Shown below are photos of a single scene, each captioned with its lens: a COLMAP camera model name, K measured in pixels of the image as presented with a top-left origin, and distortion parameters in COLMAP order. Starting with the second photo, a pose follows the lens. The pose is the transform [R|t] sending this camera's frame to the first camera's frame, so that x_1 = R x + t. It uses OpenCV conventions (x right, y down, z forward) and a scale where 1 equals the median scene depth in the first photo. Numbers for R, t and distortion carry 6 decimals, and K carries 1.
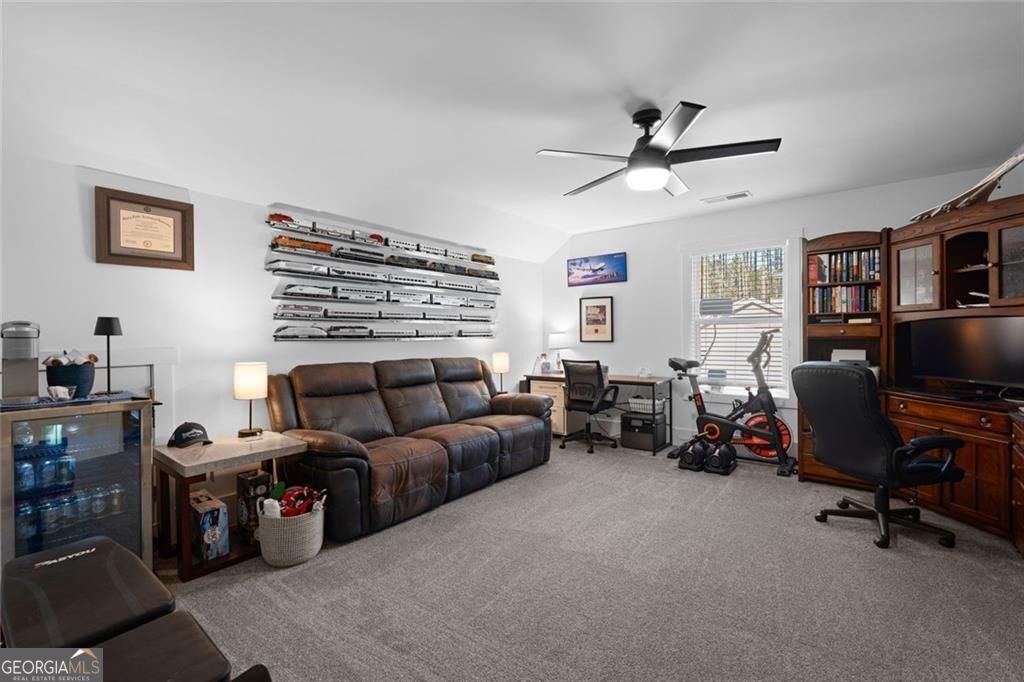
lens RADIAL K [[451.1, 0, 510.3], [0, 451.1, 326.8], [0, 0, 1]] dist [-0.000705, 0.000085]
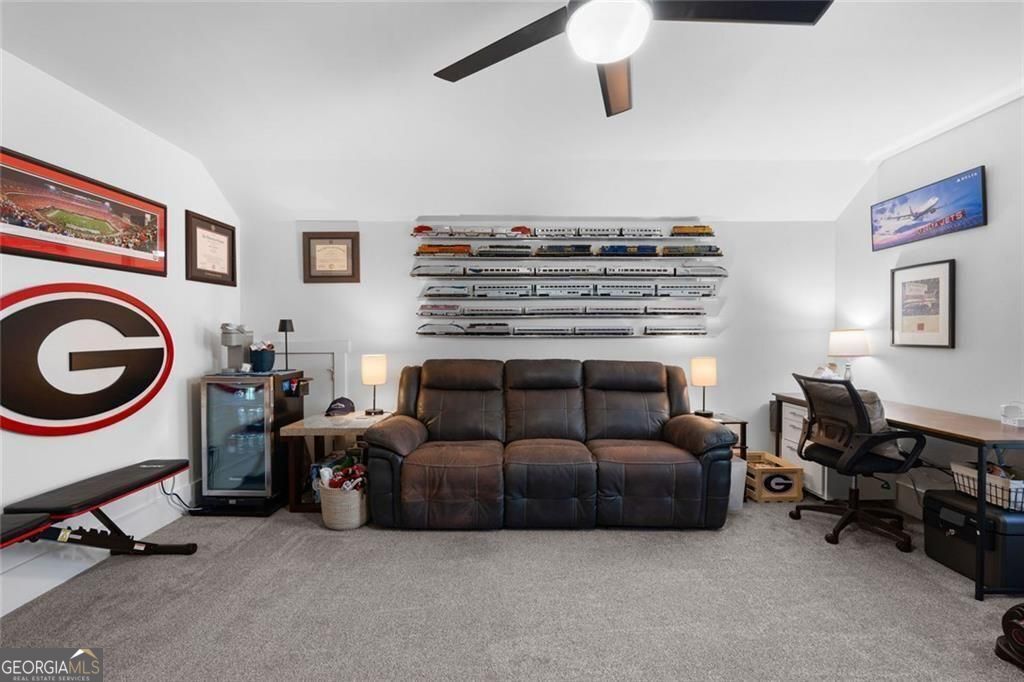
lens RADIAL K [[441.1, 0, 512.2], [0, 441.1, 333.6], [0, 0, 1]] dist [-0.005744, 0.000180]
pose [[0.619292, 0.007042, -0.785129, 0.423643], [0.010312, 0.999801, 0.017101, 0.004669], [0.785093, -0.018687, 0.619096, 0.407122]]
